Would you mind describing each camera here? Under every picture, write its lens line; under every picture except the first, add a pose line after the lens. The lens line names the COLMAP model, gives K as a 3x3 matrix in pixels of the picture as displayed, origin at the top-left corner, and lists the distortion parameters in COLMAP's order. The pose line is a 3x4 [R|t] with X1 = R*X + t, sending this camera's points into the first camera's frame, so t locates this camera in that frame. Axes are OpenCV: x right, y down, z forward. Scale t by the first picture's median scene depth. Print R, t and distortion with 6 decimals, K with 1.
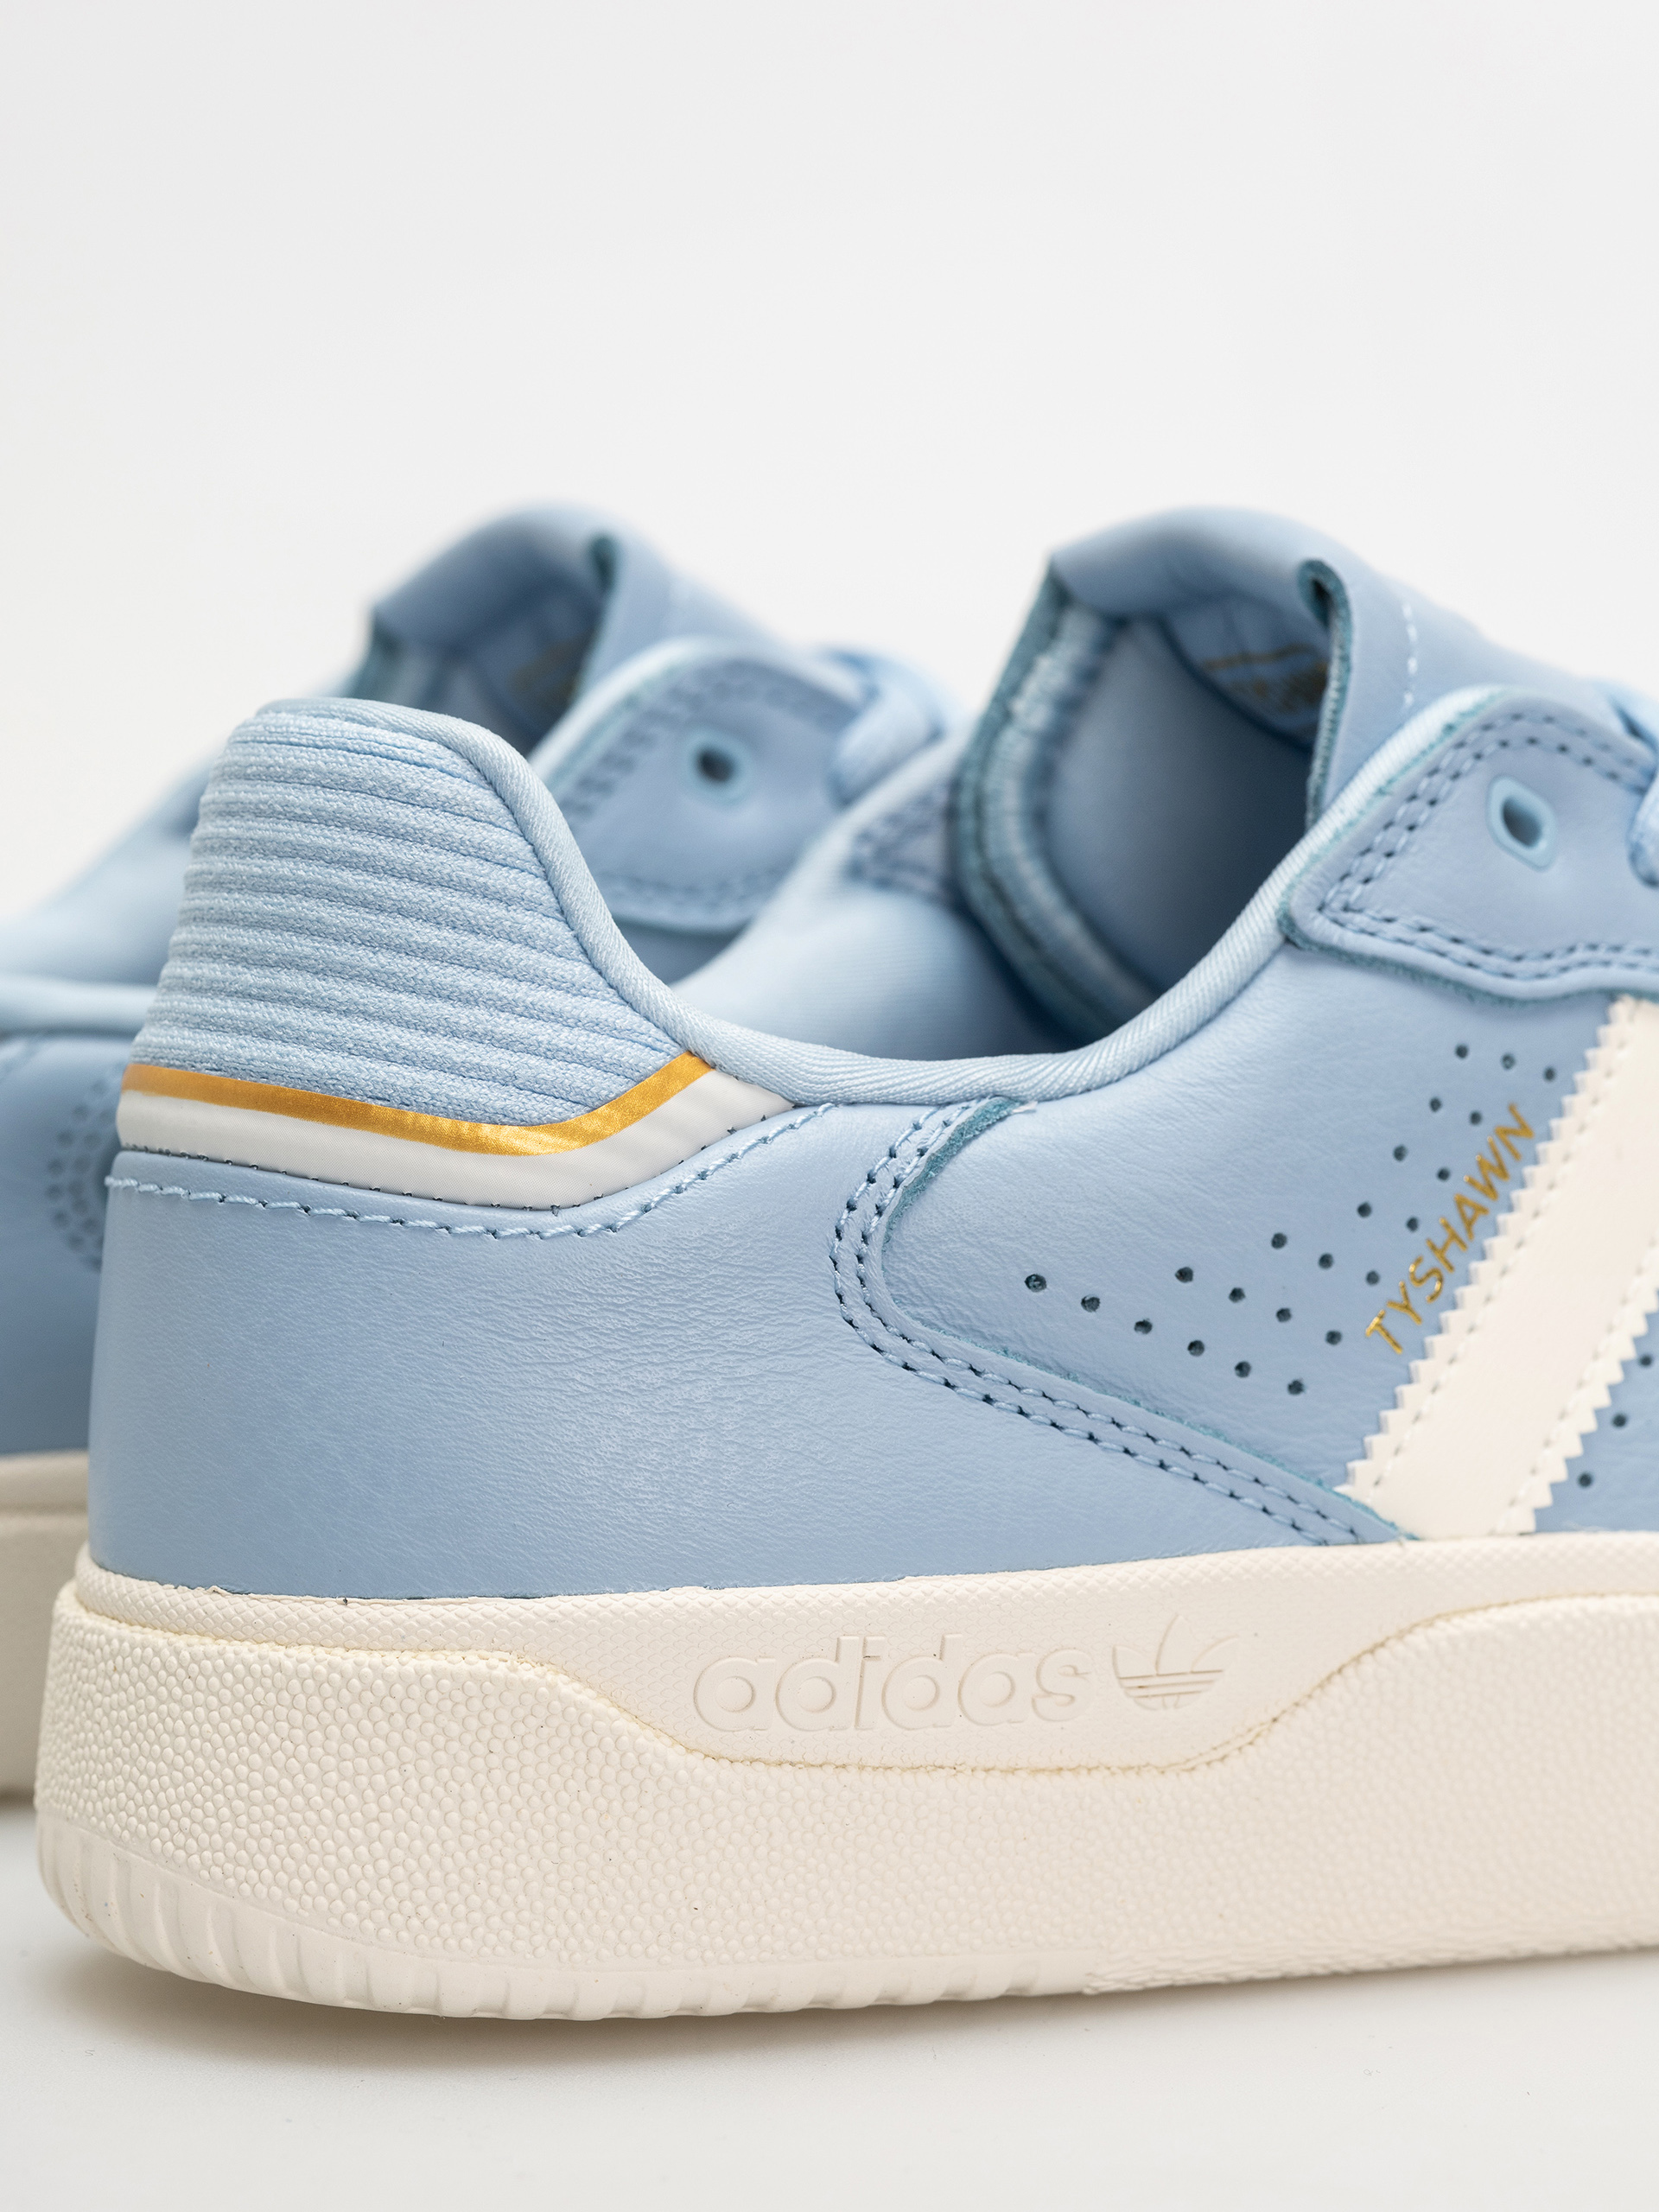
lens RADIAL K [[7174.0, 0, 829.5], [0, 7174.0, 1106.0], [0, 0, 1]] dist [-0.064424, 4.396356]
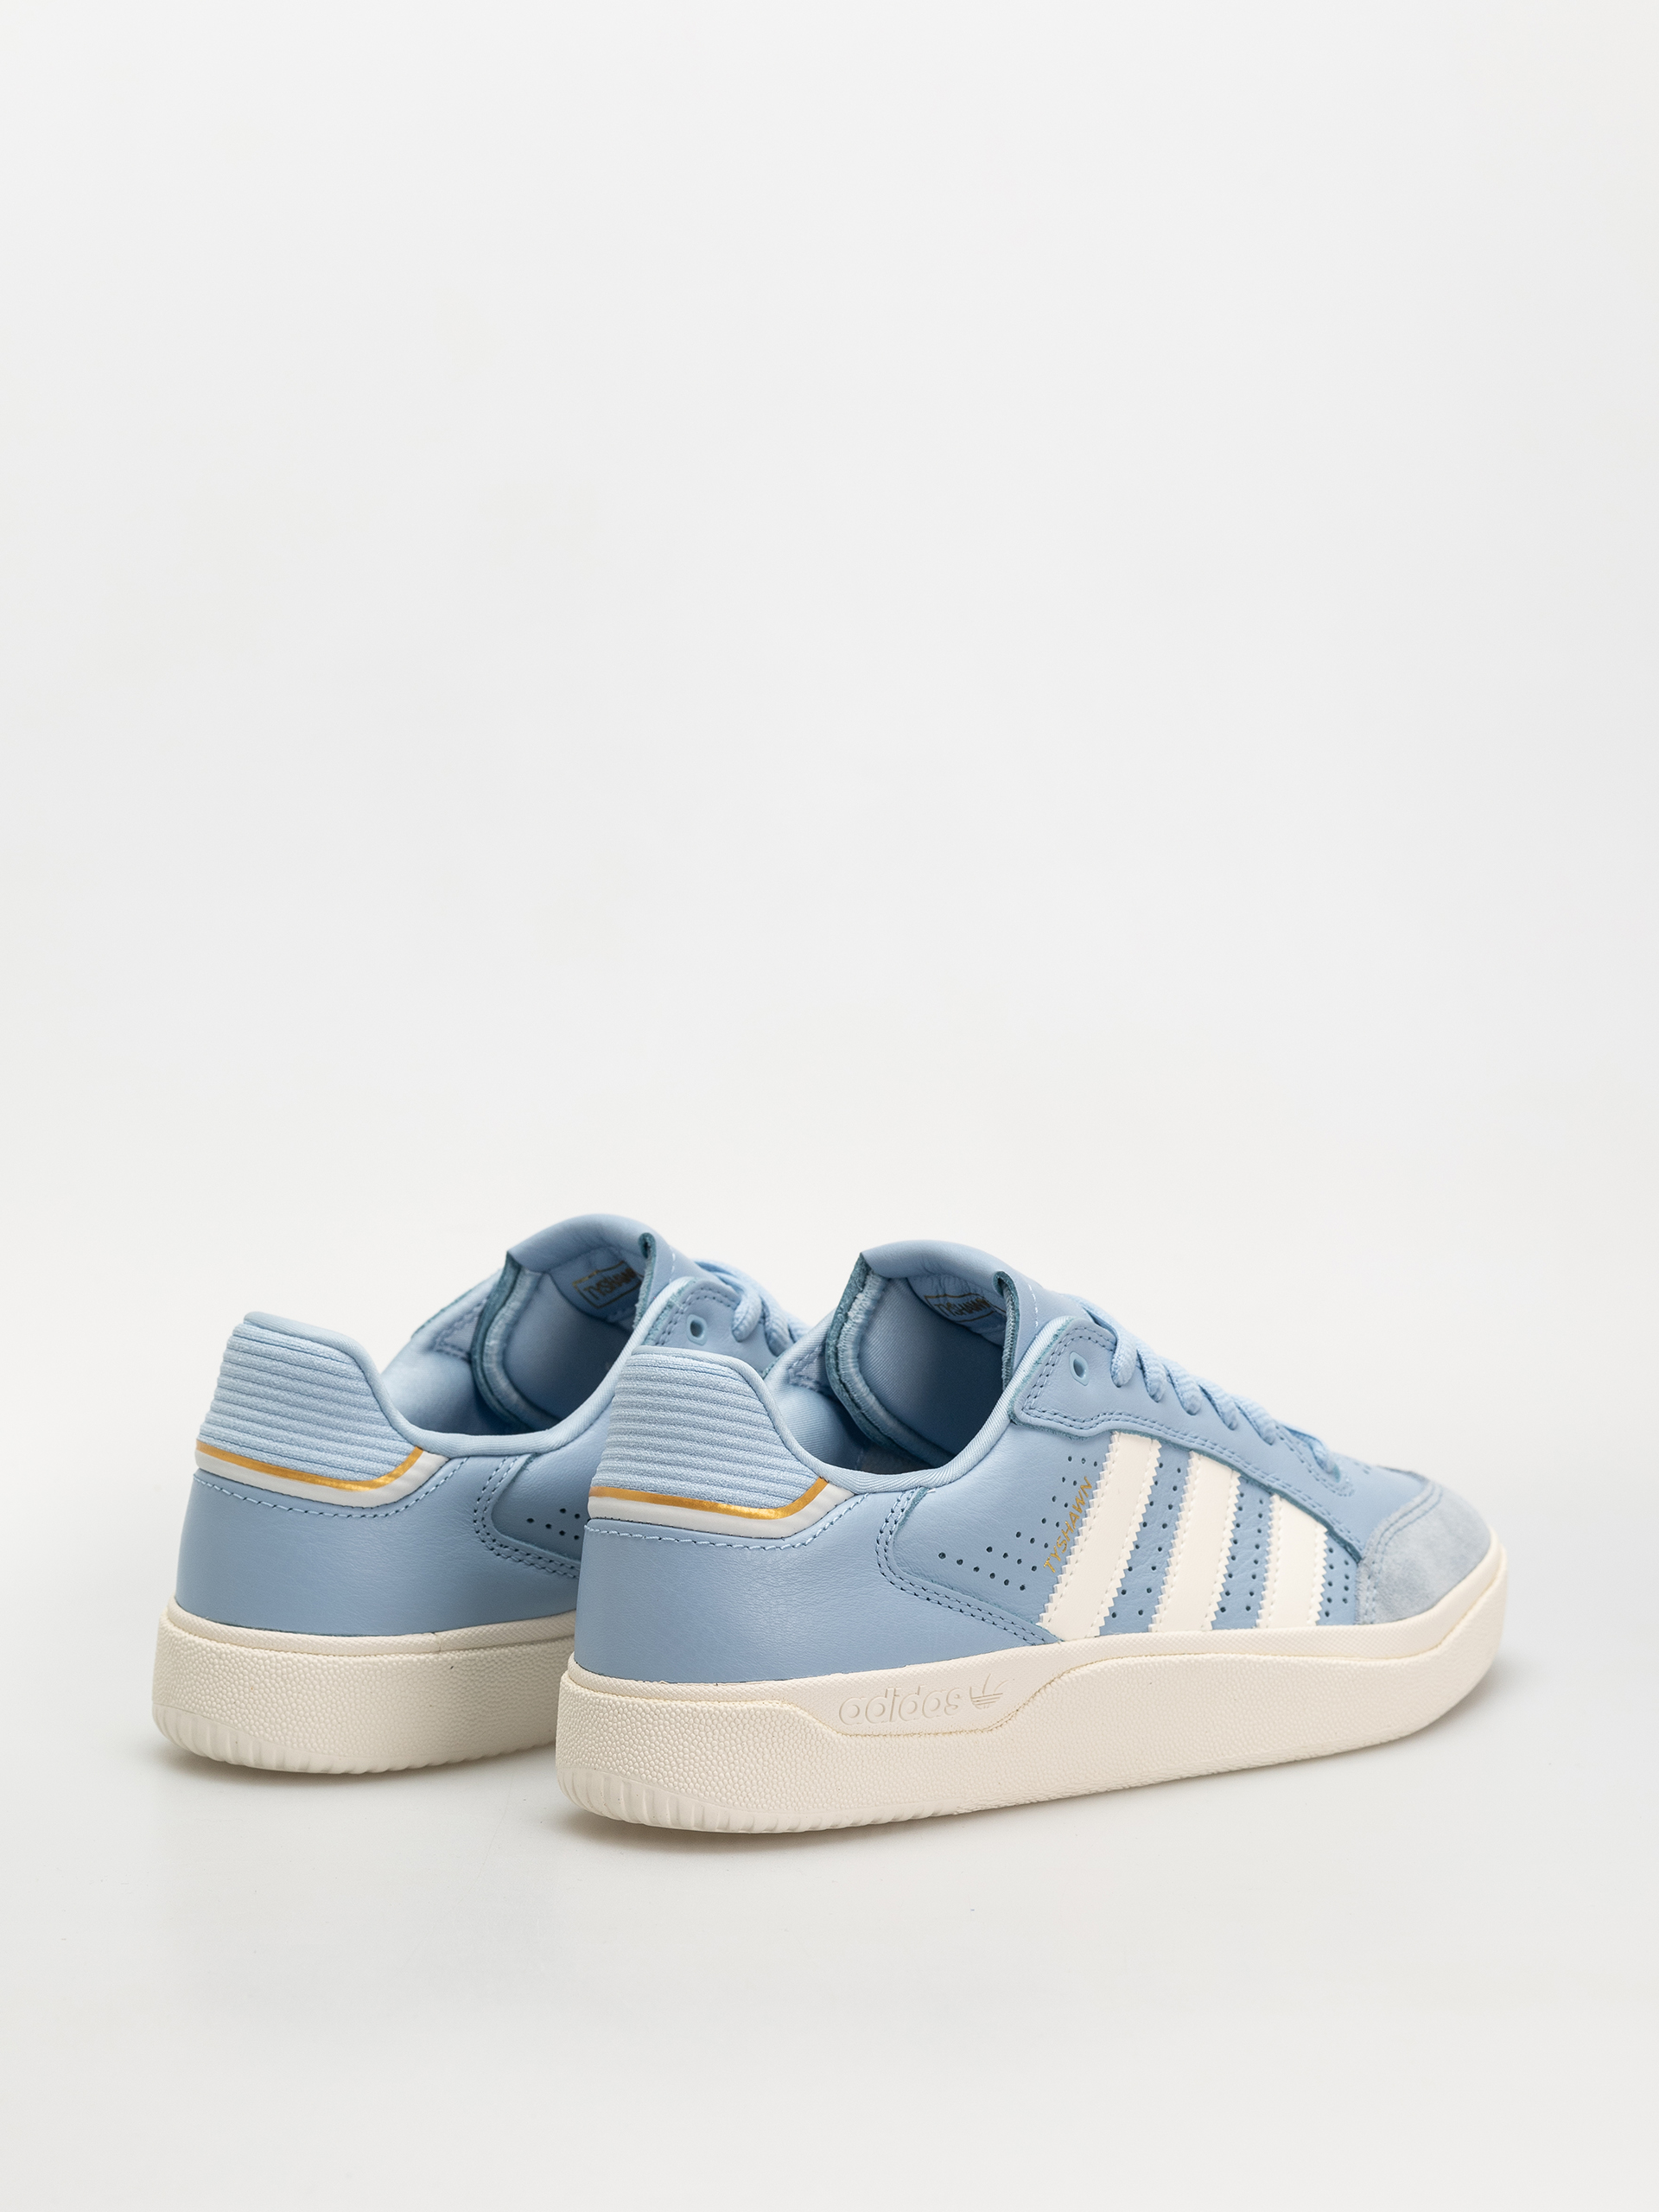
lens RADIAL K [[7174.0, 0, 829.5], [0, 7174.0, 1106.0], [0, 0, 1]] dist [-0.064424, 4.396356]
pose [[0.967032, -0.027593, 0.253157, -0.685070], [0.025072, 0.999599, 0.013178, -0.179816], [-0.253419, -0.006397, 0.967335, -1.598776]]
